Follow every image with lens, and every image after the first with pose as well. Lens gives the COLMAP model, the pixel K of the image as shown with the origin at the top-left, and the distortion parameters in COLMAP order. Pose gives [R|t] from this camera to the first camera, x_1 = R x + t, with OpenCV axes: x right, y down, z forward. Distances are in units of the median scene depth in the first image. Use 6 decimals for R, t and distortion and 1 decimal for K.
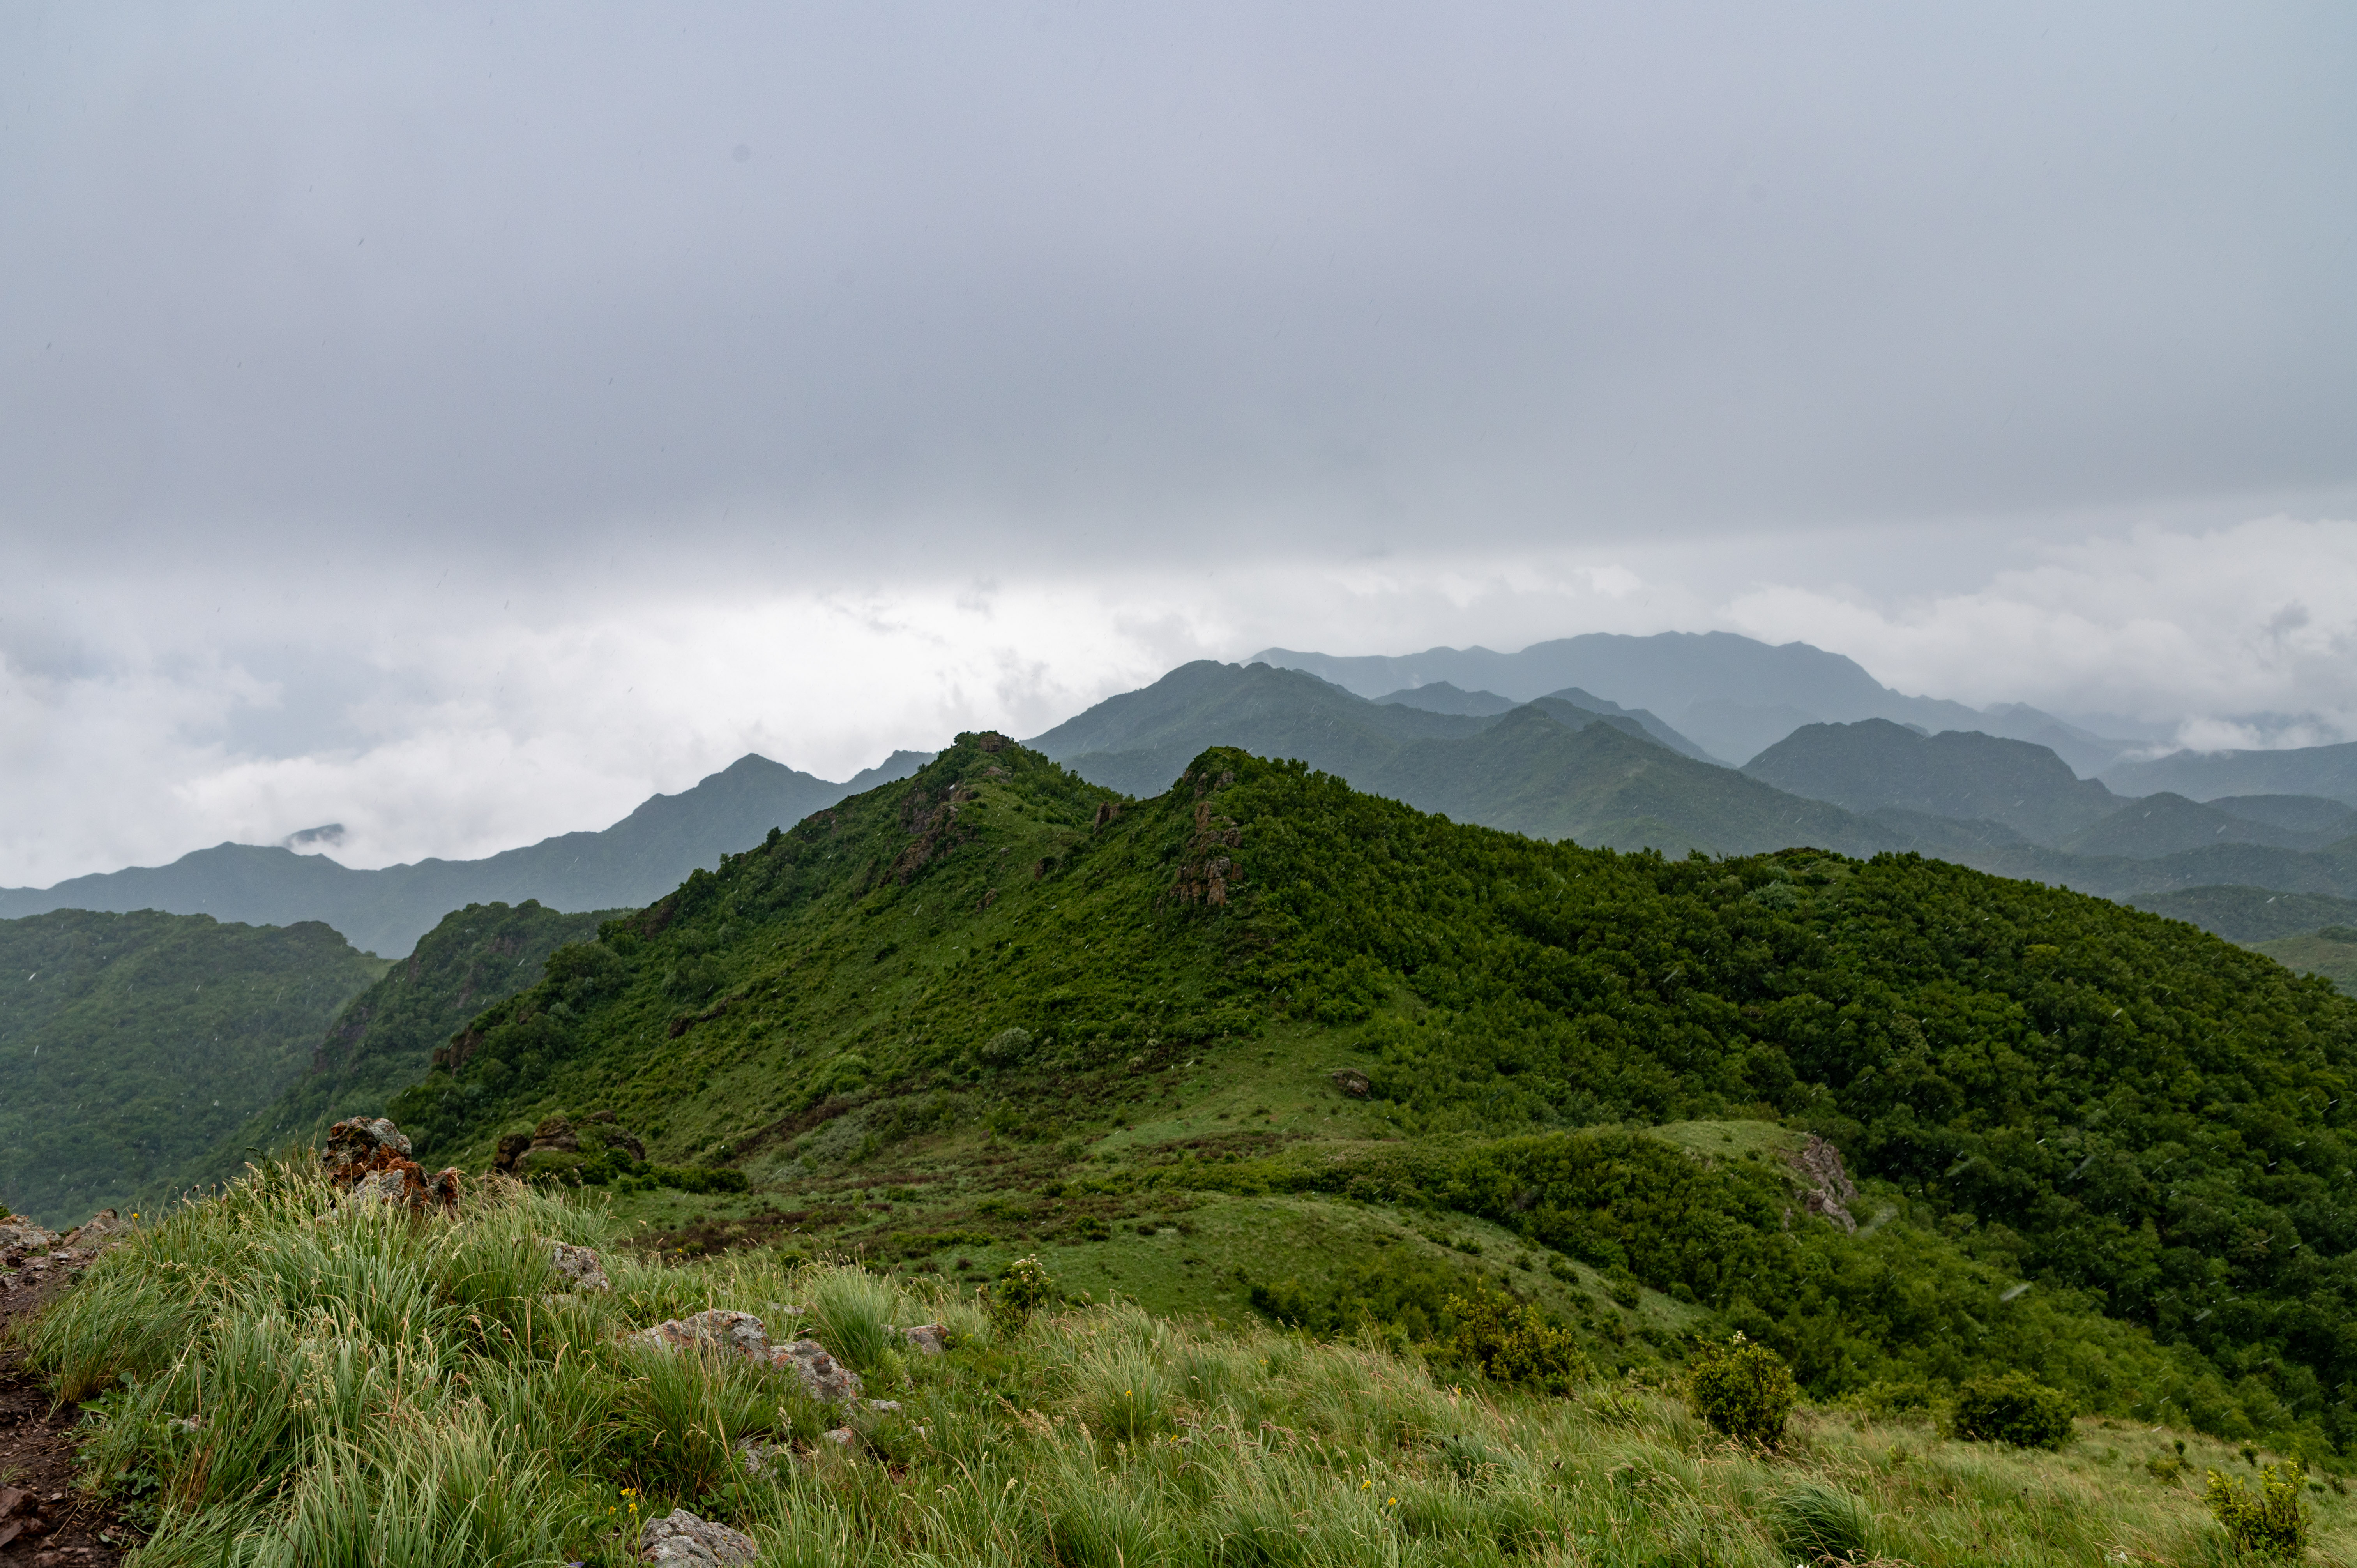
lens RADIAL K [[2420.2, 0, 1189.3], [0, 2420.2, 767.6], [0, 0, 1]] dist [0.005449, 0.021897]
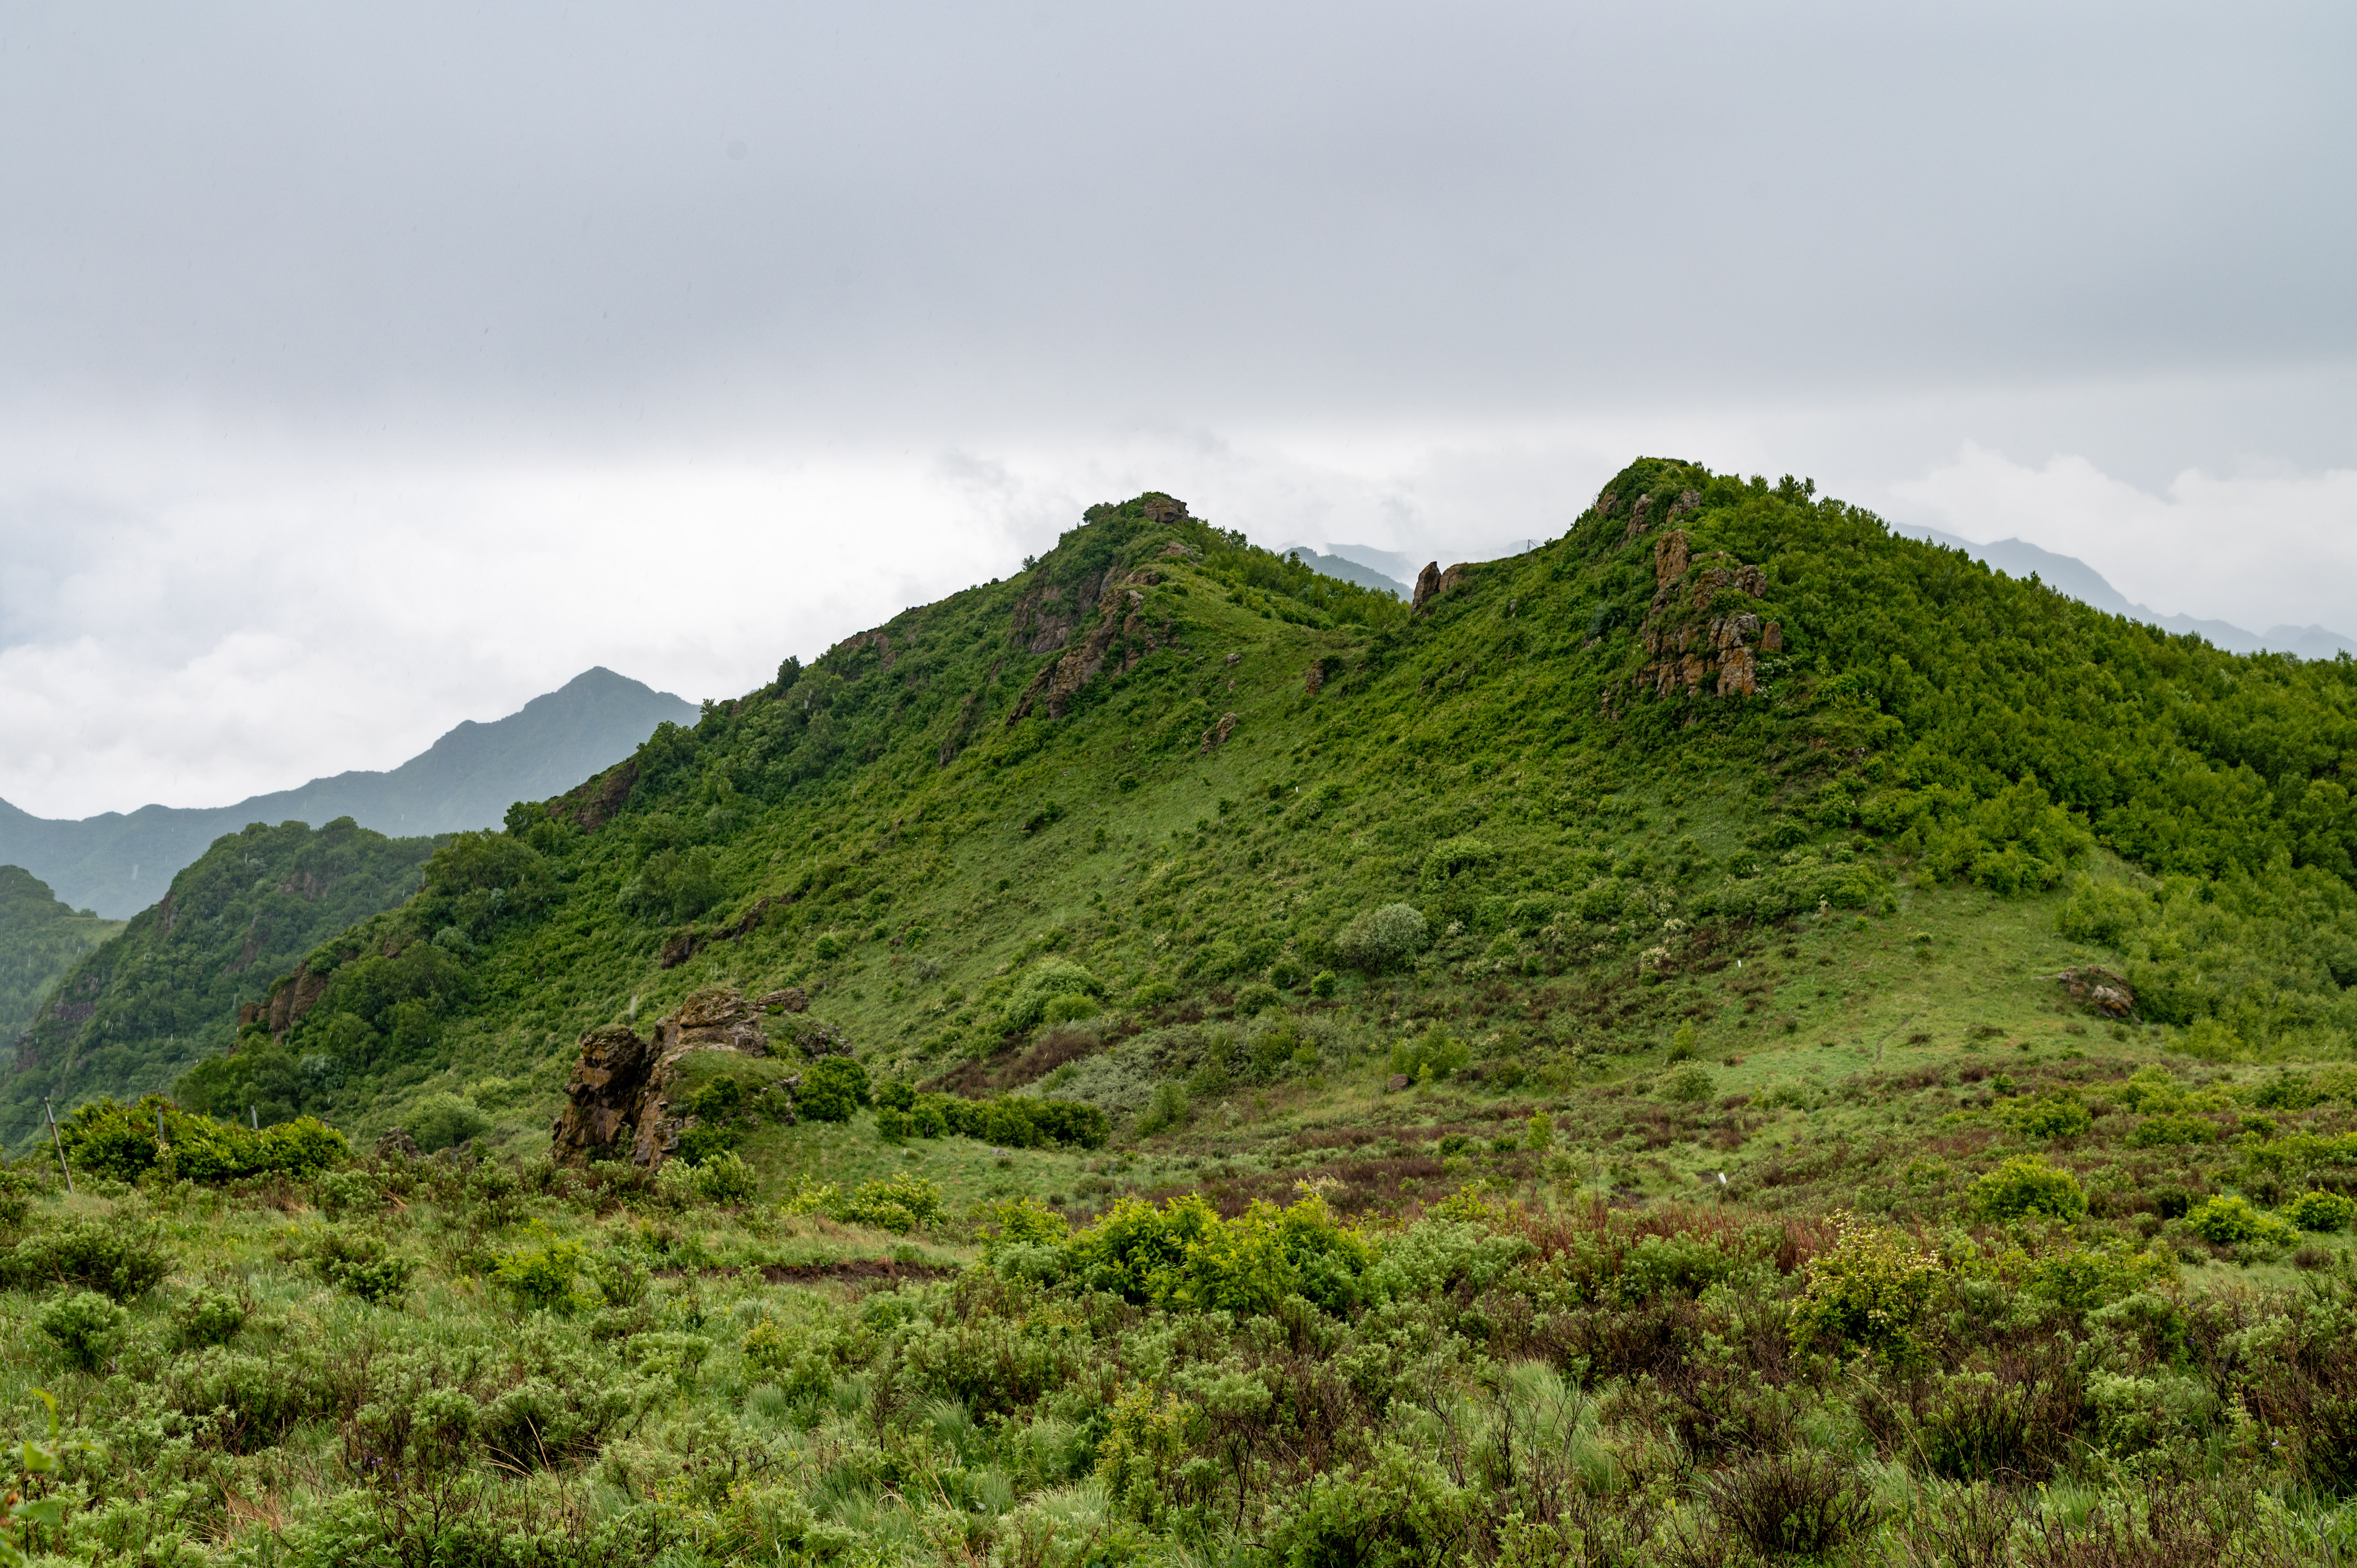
lens RADIAL K [[3263.2, 0, 1186.1], [0, 3263.2, 780.9], [0, 0, 1]] dist [0.064219, -0.045486]
pose [[0.999928, 0.011268, 0.004236, -0.112913], [-0.011362, 0.999671, 0.023010, 0.057543], [-0.003976, -0.023056, 0.999726, 0.233749]]
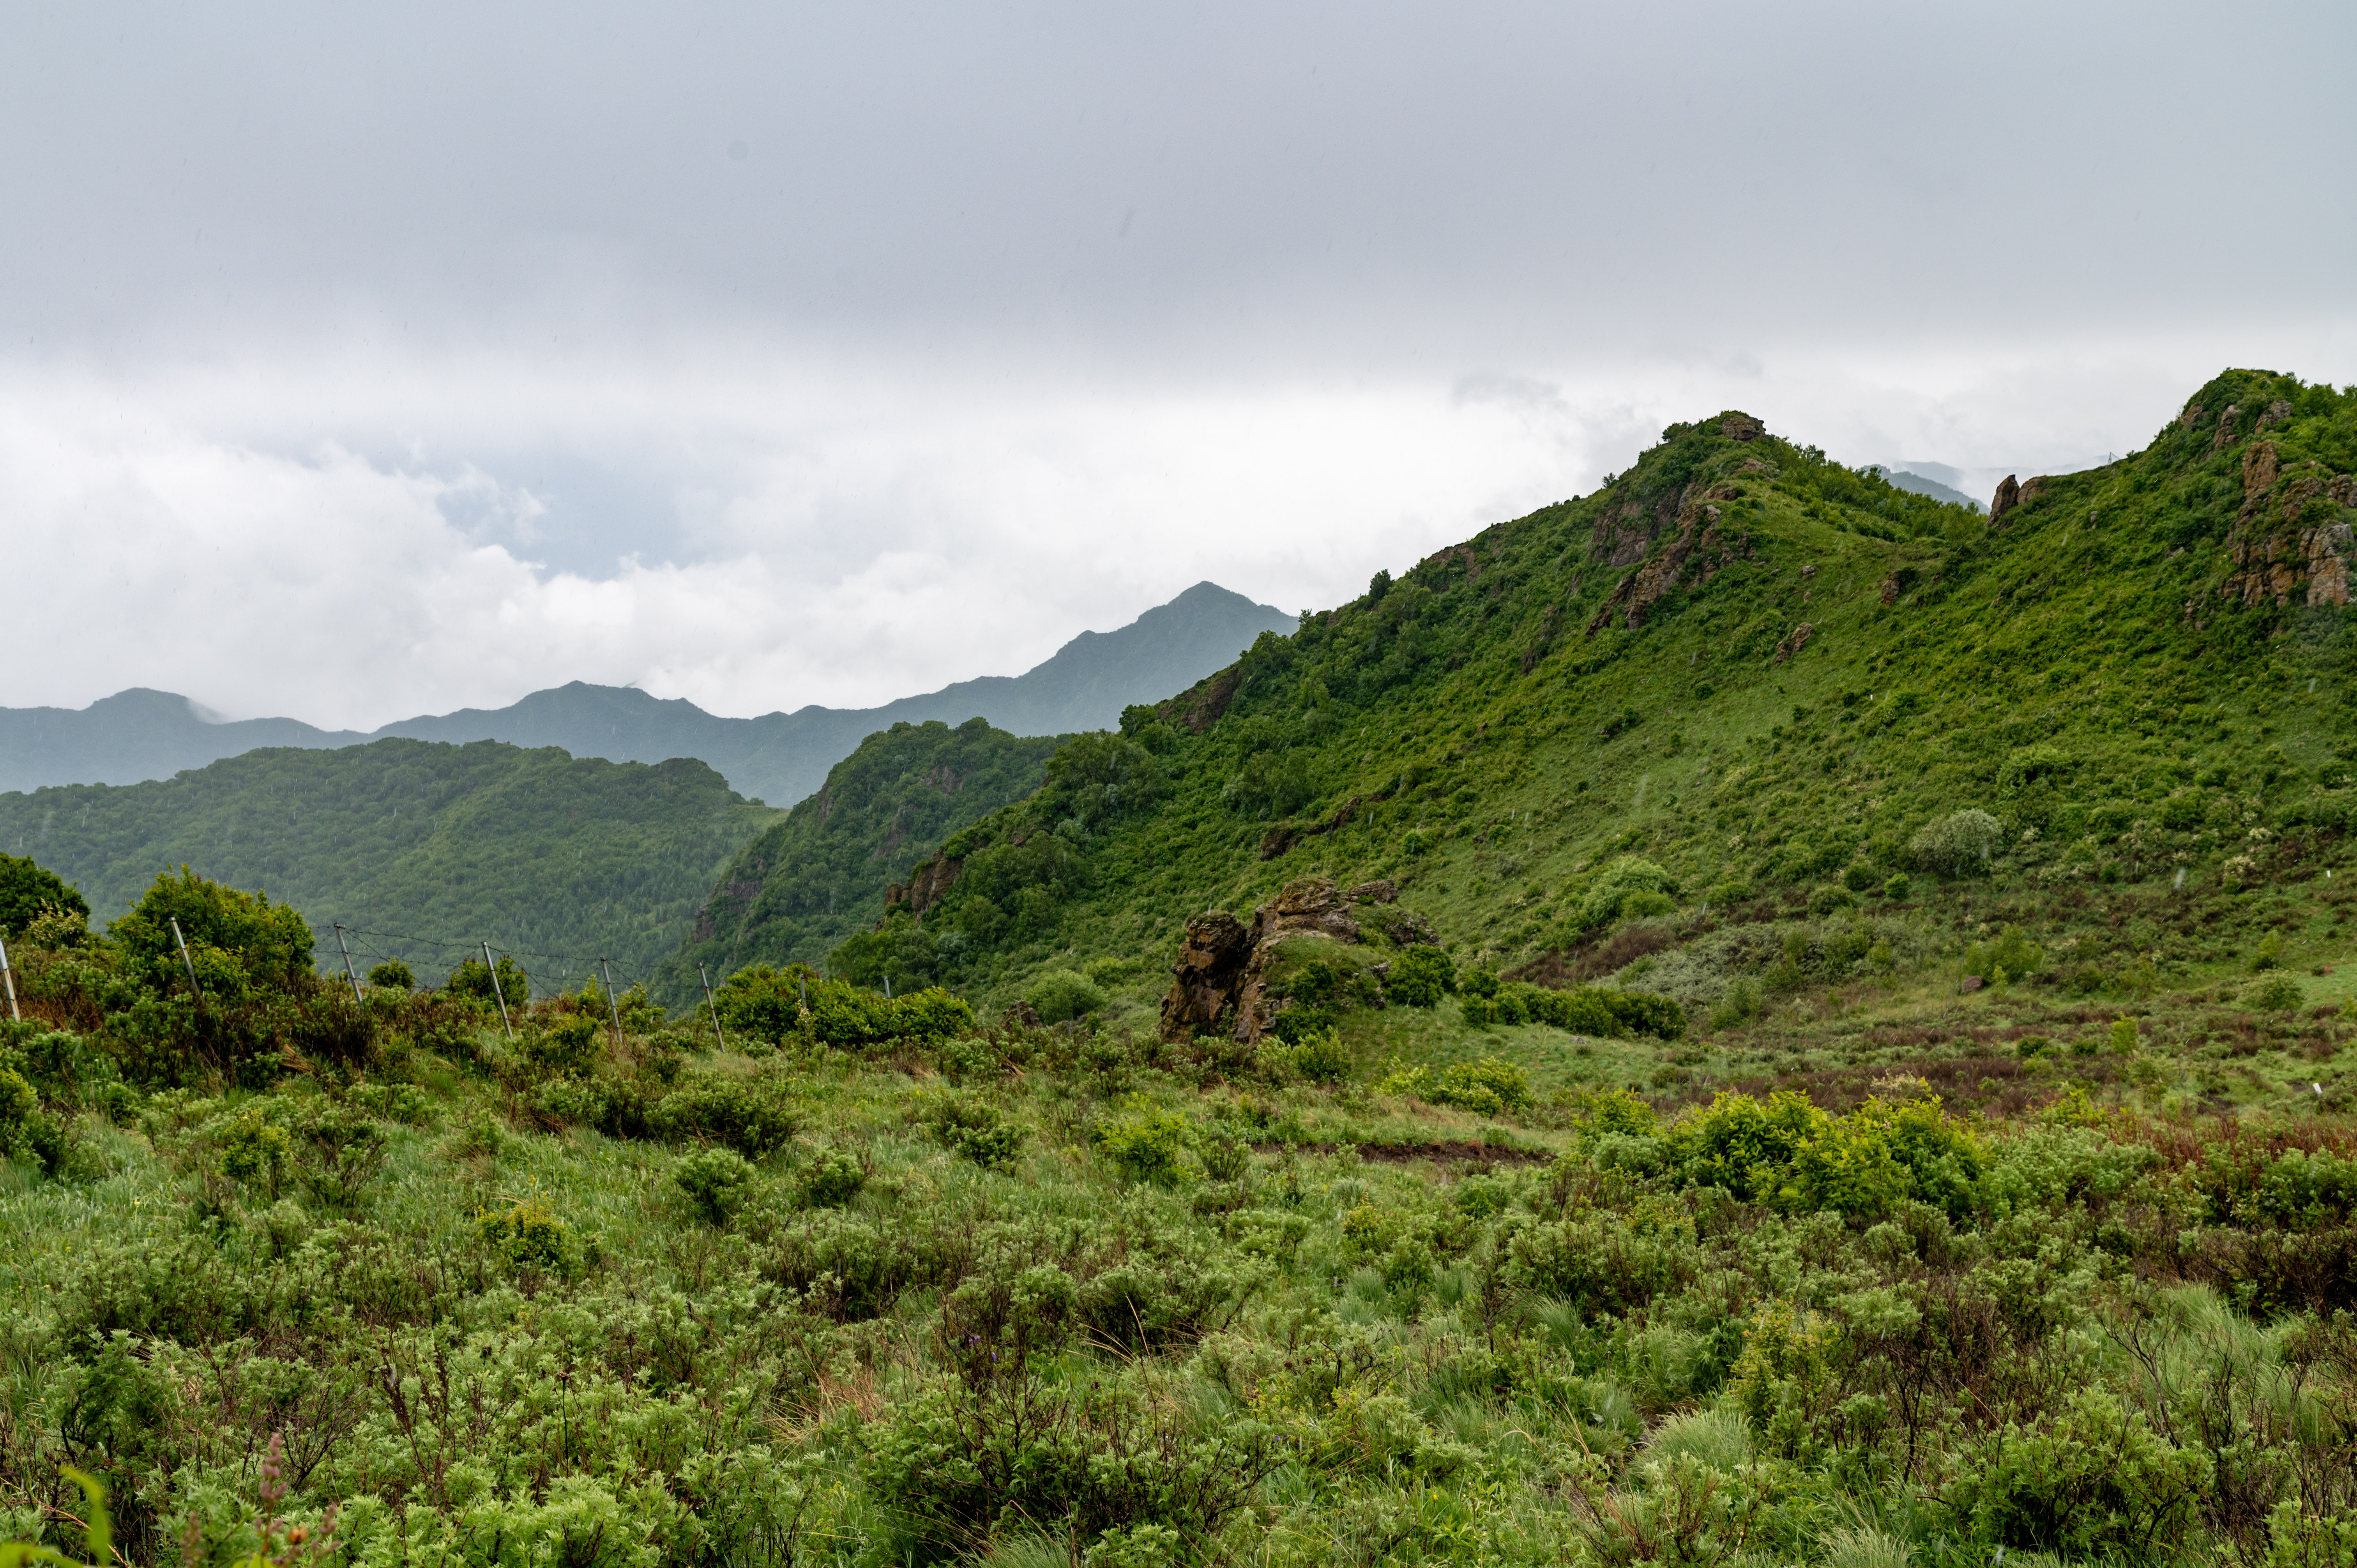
lens RADIAL K [[3065.2, 0, 1150.4], [0, 3065.2, 741.9], [0, 0, 1]] dist [0.037418, 0.002091]
pose [[0.981628, 0.020855, -0.189661, -0.113715], [-0.012952, 0.998999, 0.042812, 0.058209], [0.190364, -0.039569, 0.980916, 0.238624]]
